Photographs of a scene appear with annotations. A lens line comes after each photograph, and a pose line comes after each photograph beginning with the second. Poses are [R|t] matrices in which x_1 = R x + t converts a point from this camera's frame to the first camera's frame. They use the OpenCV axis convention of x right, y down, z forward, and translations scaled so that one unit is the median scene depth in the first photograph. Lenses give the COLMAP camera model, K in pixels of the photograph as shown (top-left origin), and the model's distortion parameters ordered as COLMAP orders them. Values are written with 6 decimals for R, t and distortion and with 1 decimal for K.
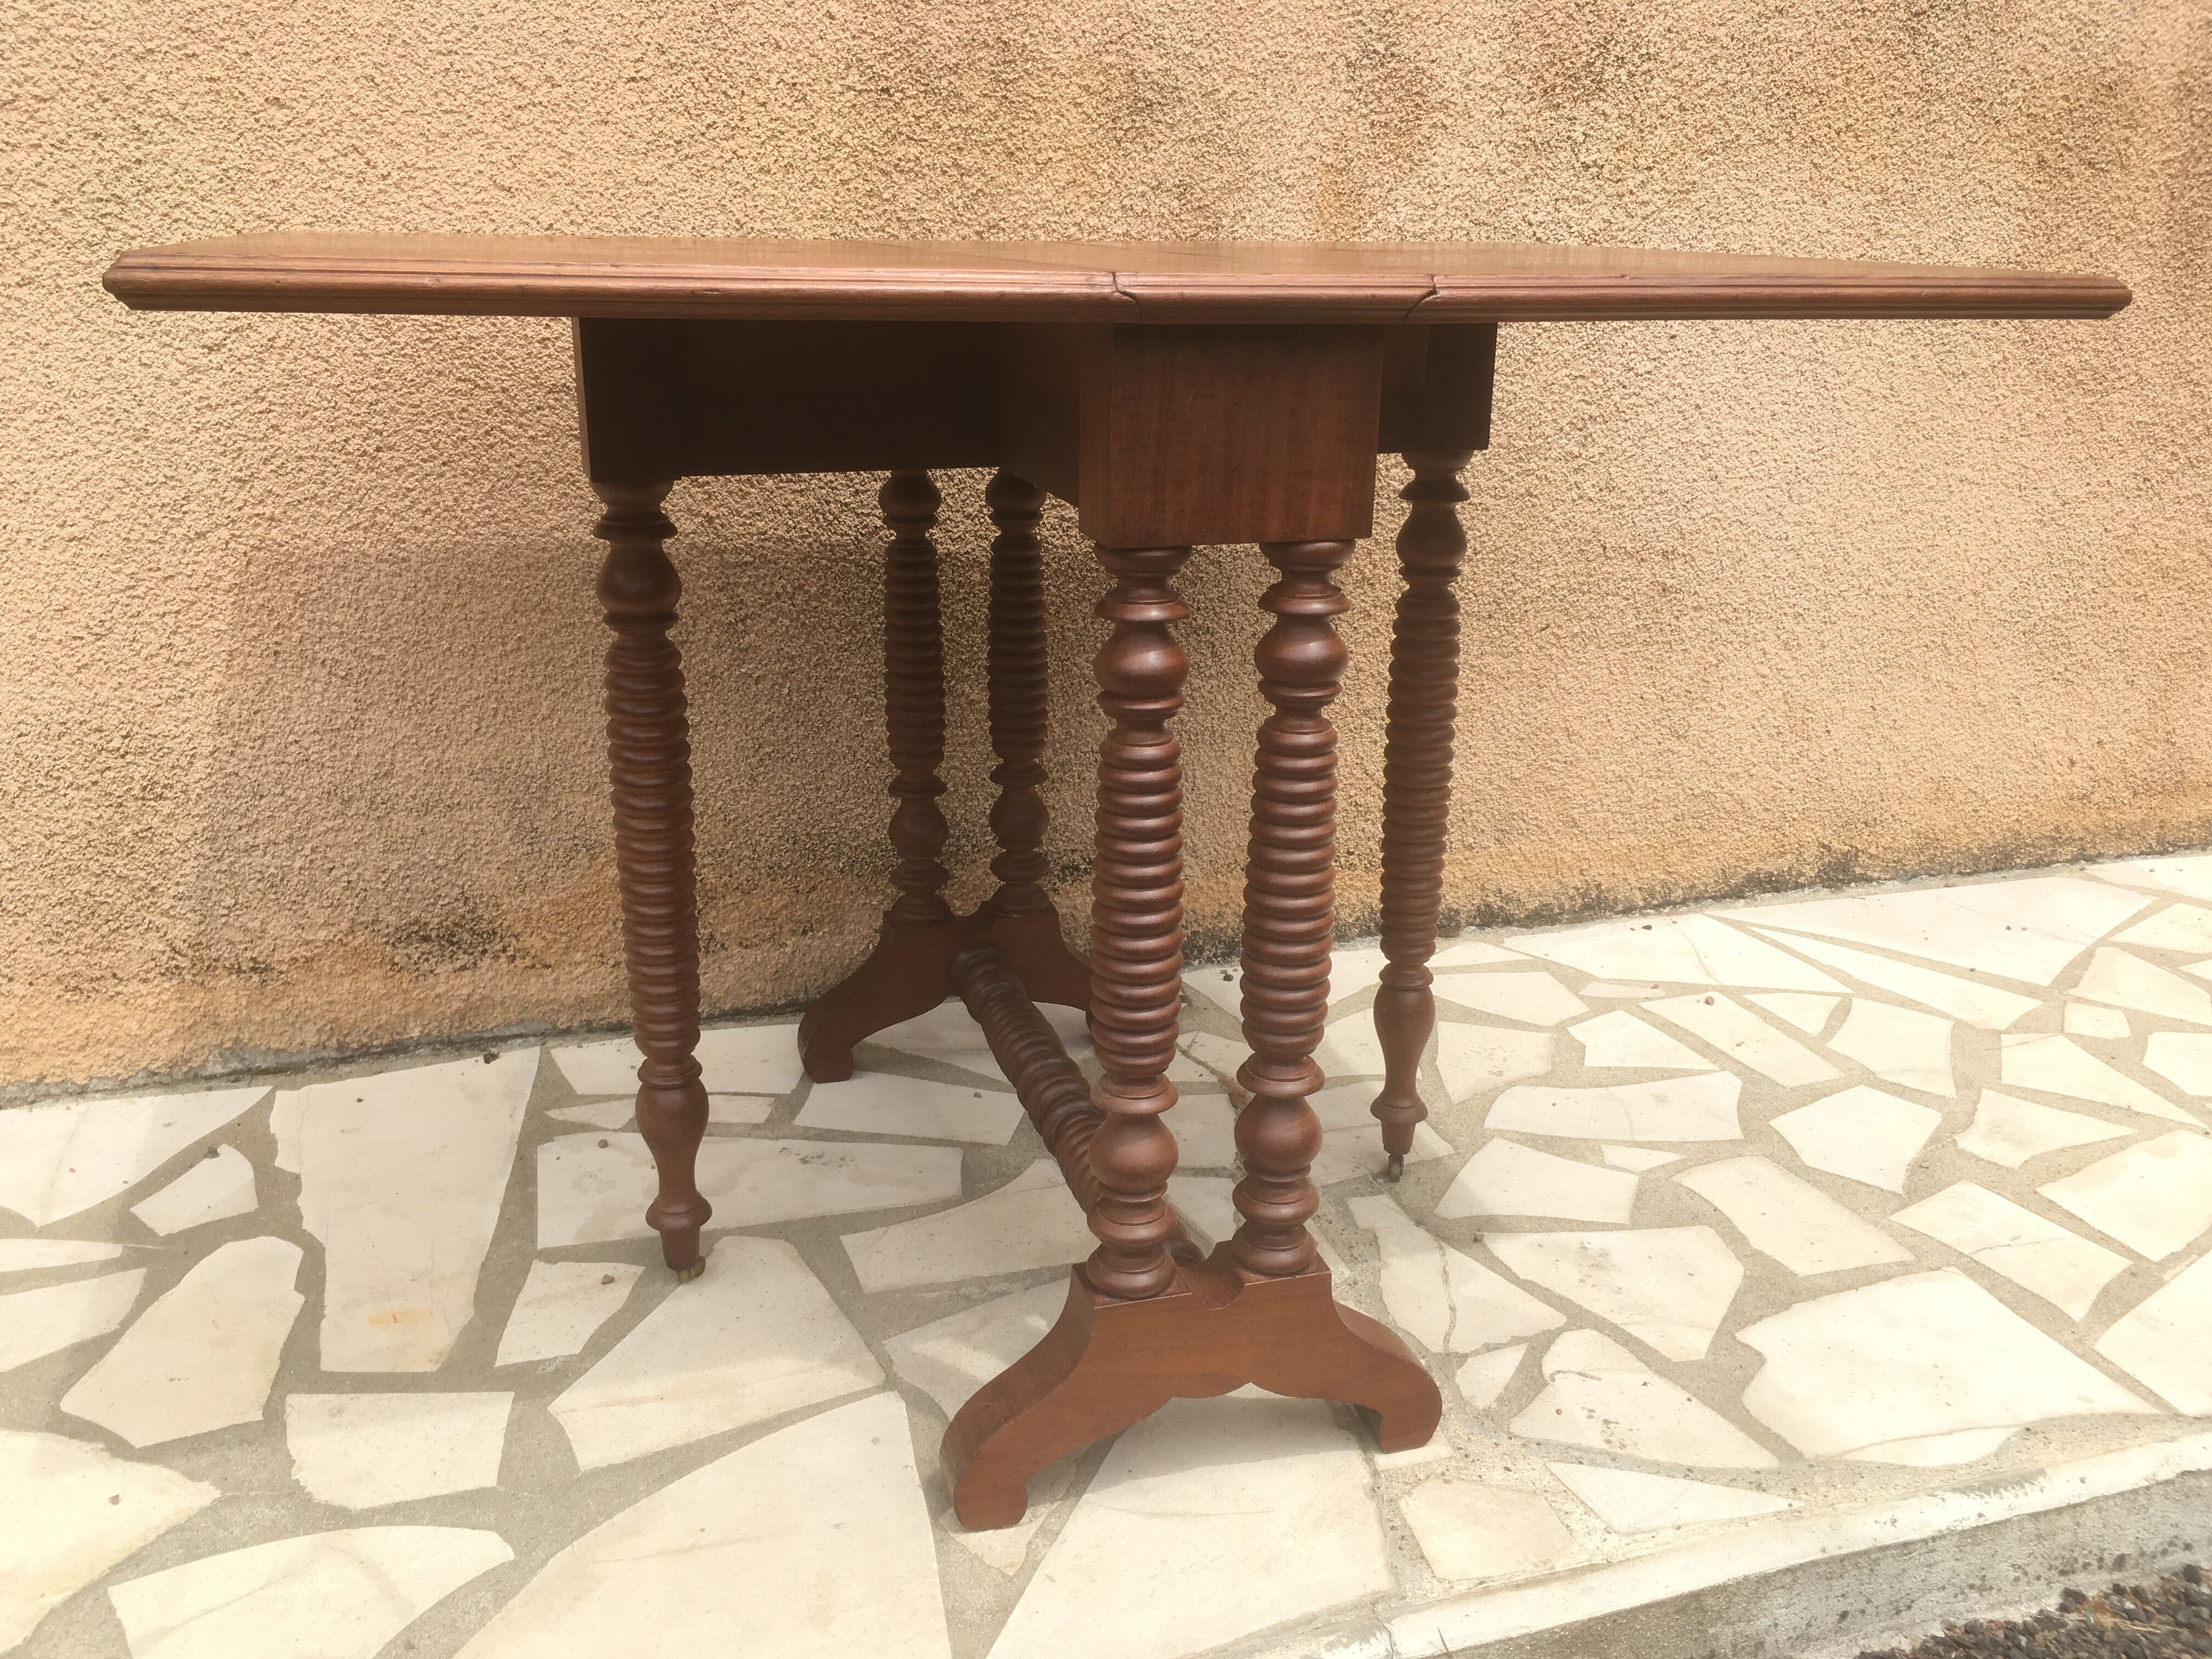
lens RADIAL K [[1902.4, 0, 1106.0], [0, 1902.4, 829.5], [0, 0, 1]] dist [0.084737, -0.147205]
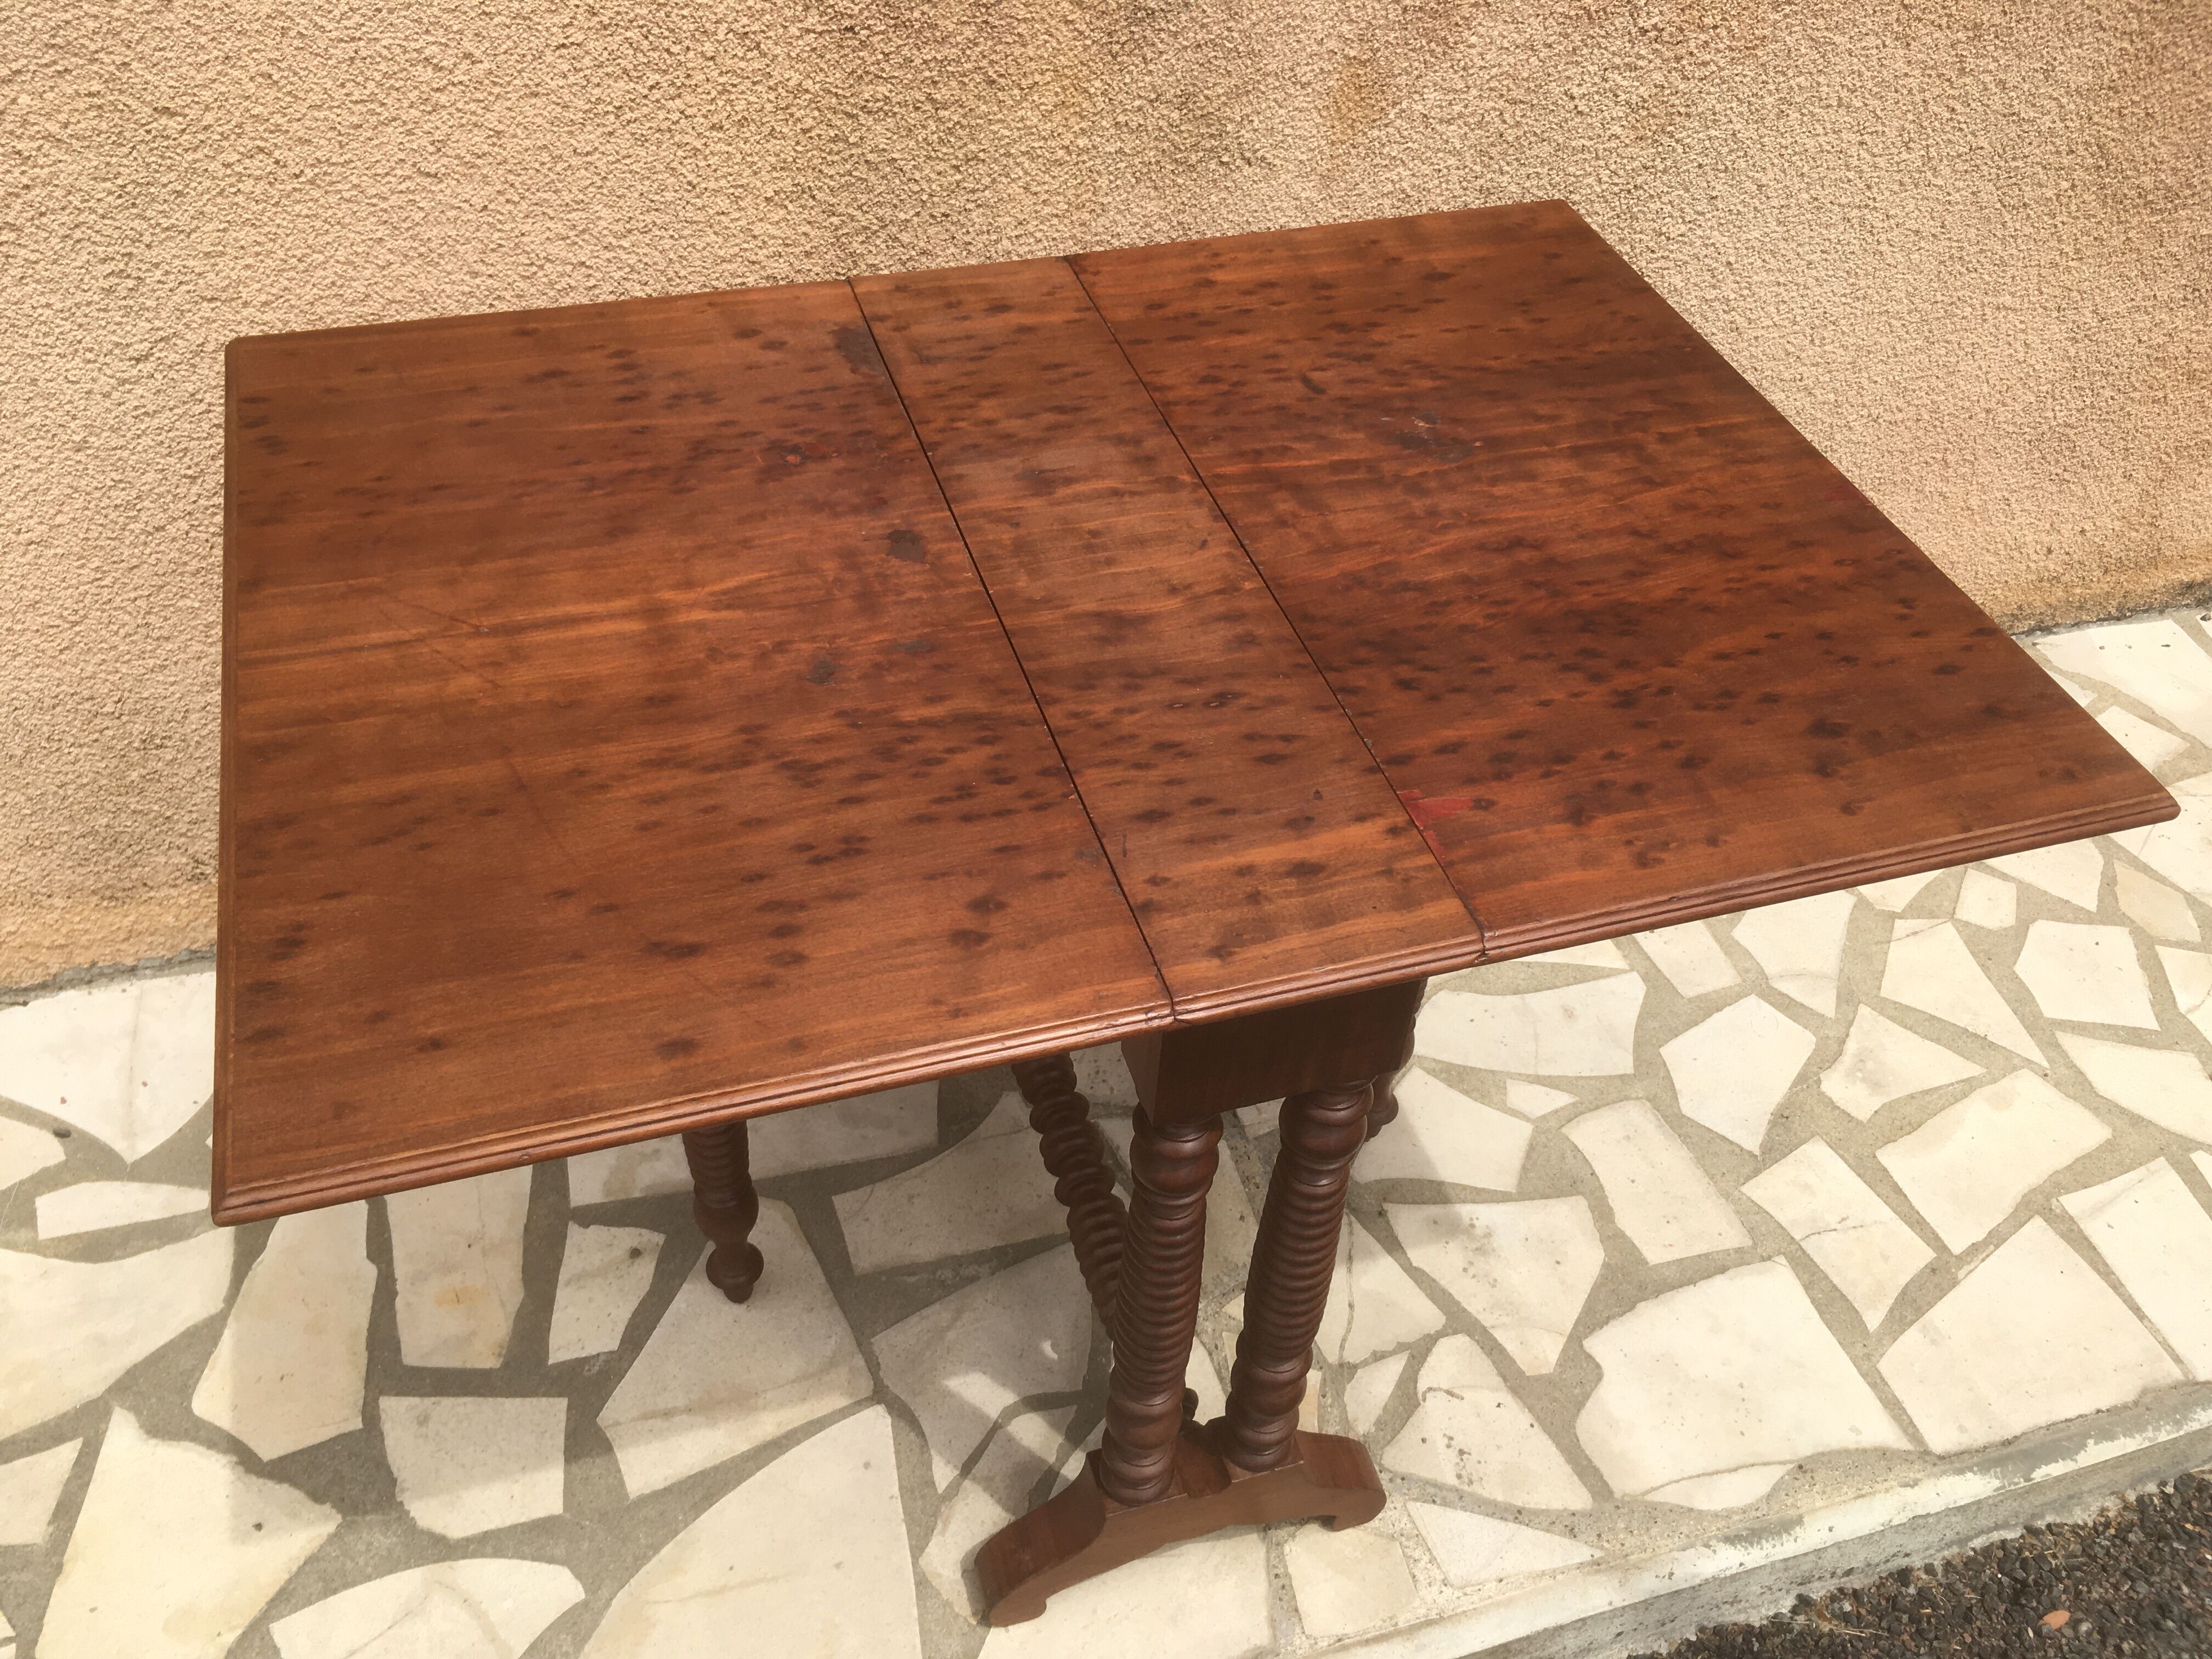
lens RADIAL K [[1902.4, 0, 1106.0], [0, 1902.4, 829.5], [0, 0, 1]] dist [0.084737, -0.147205]
pose [[0.999323, 0.032776, 0.016731, -0.000415], [-0.036789, 0.900758, 0.432760, -0.437097], [-0.000886, -0.433083, 0.901354, 0.048713]]
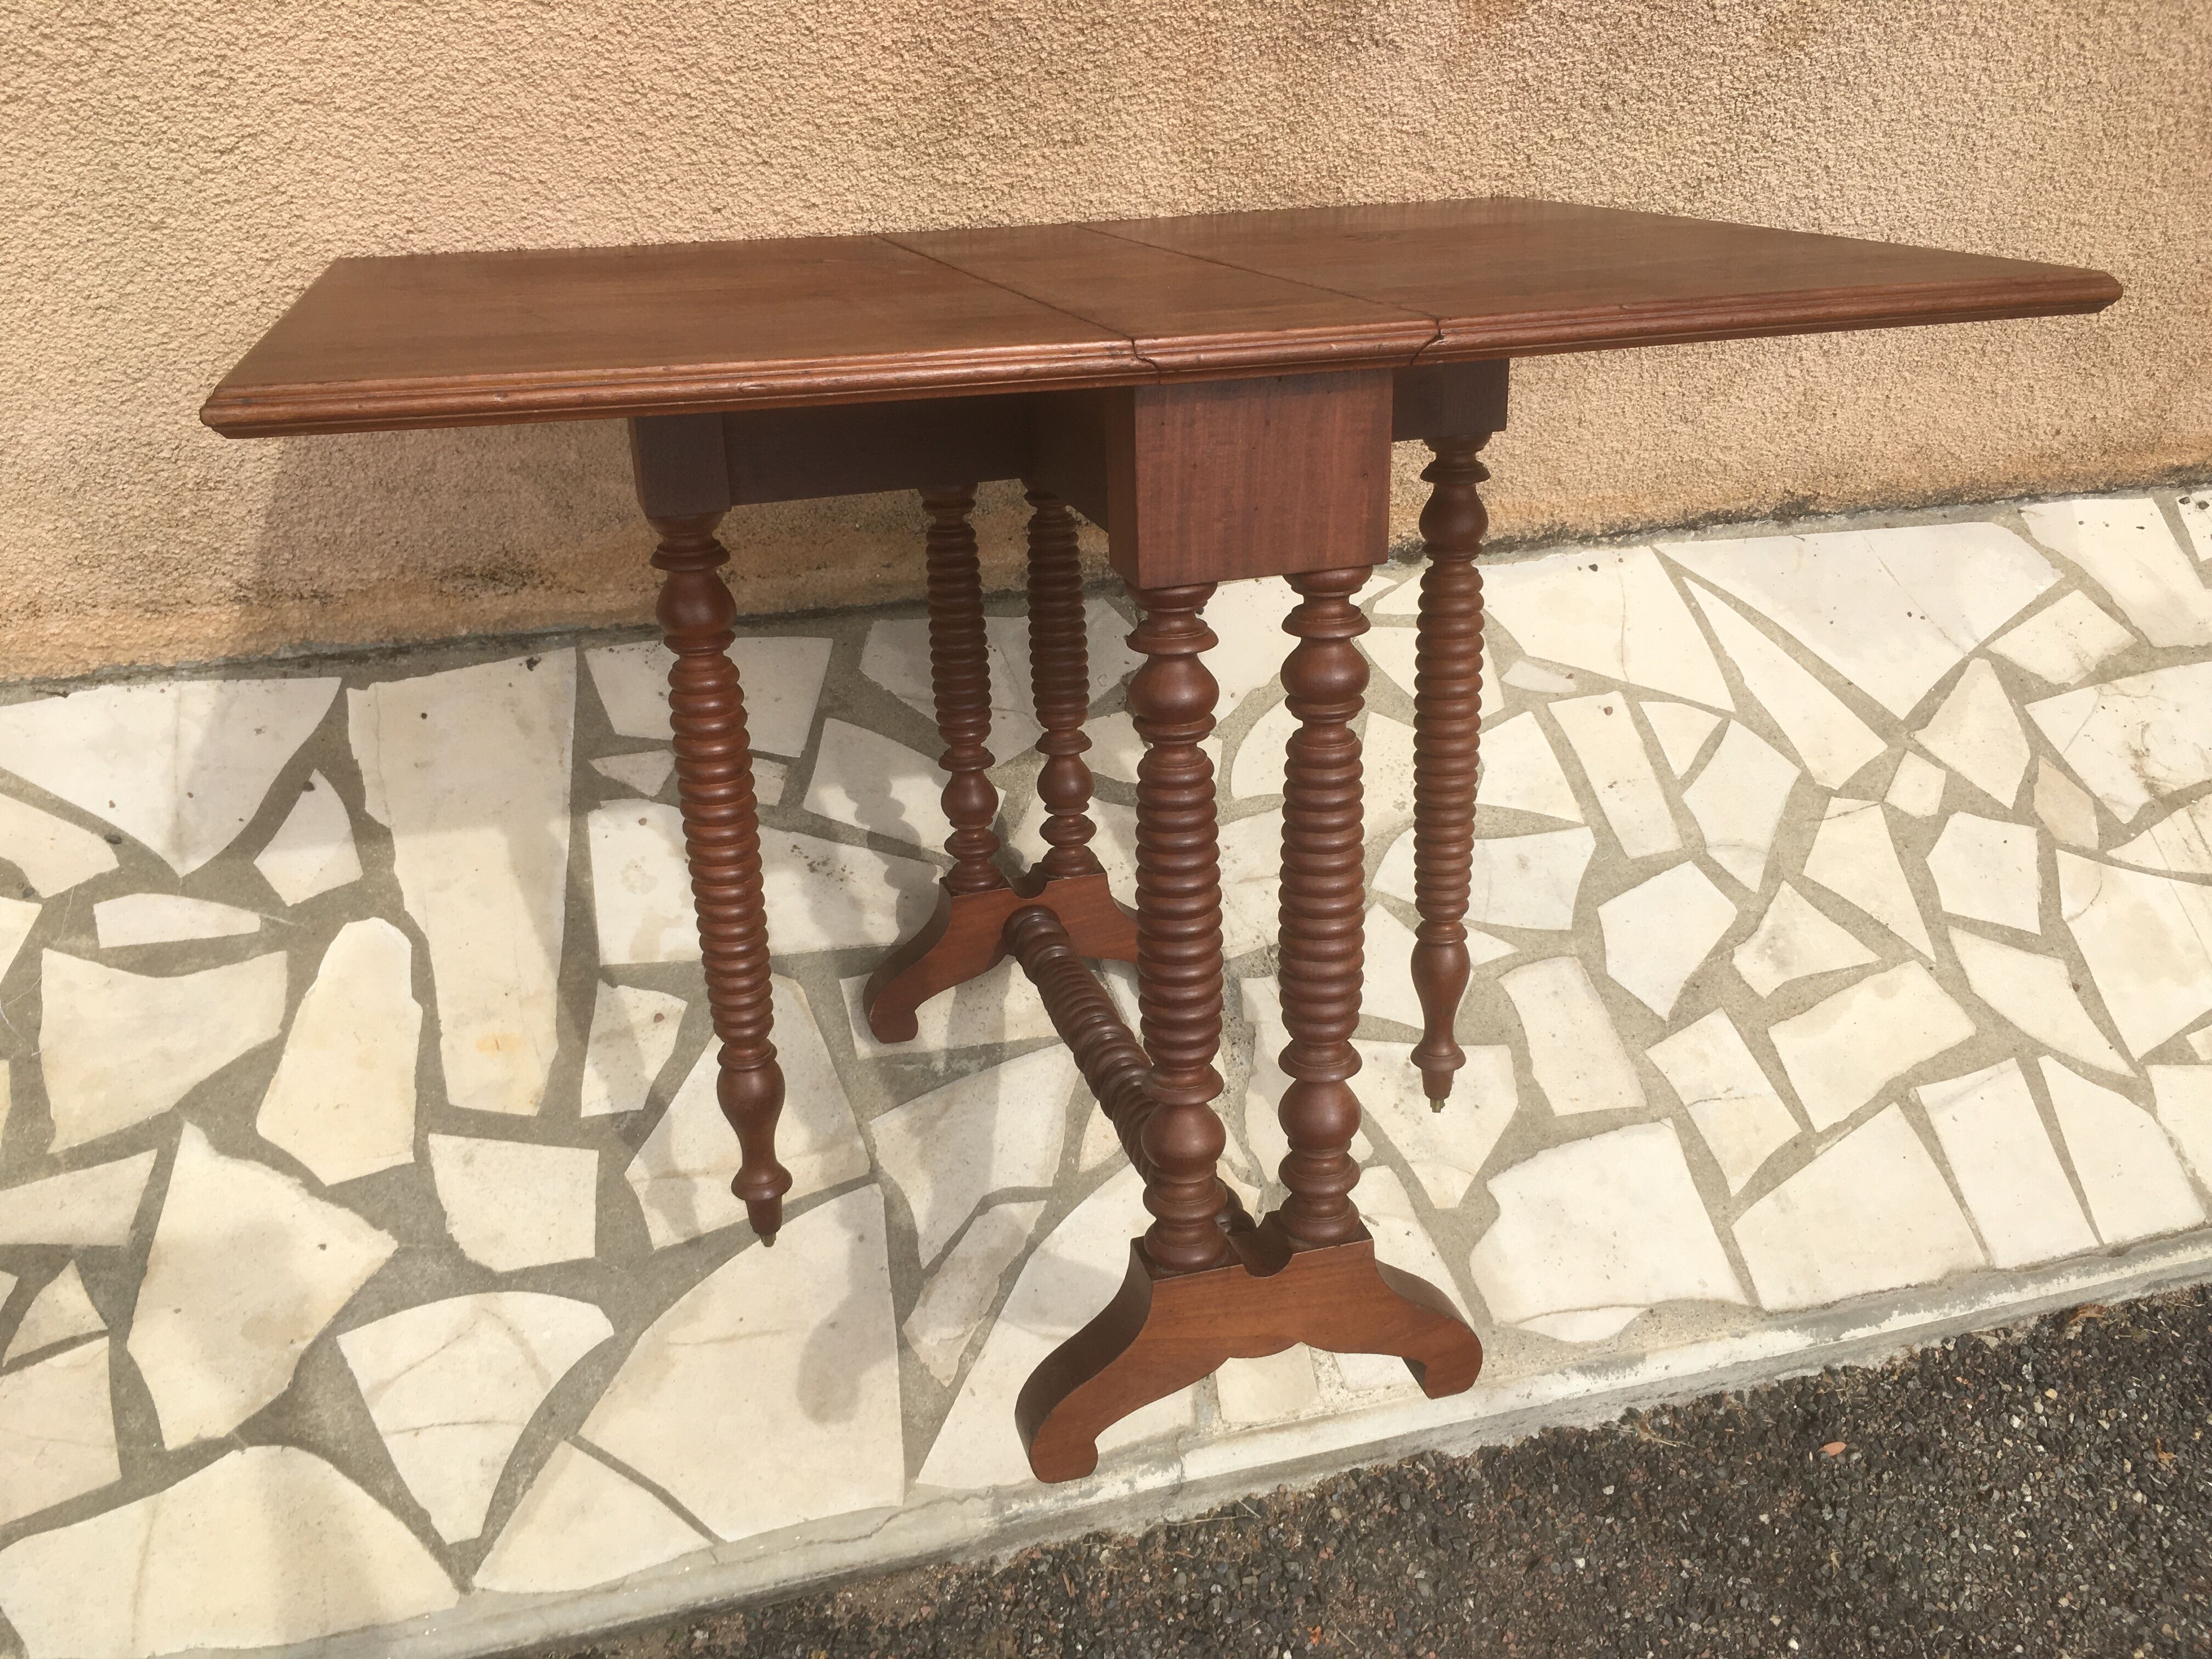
lens RADIAL K [[1909.6, 0, 1106.0], [0, 1909.6, 829.5], [0, 0, 1]] dist [0.076342, -0.131052]
pose [[0.985161, 0.142378, 0.095848, -0.089847], [-0.170129, 0.736260, 0.654964, -0.637733], [0.022683, -0.661551, 0.749557, 0.107378]]
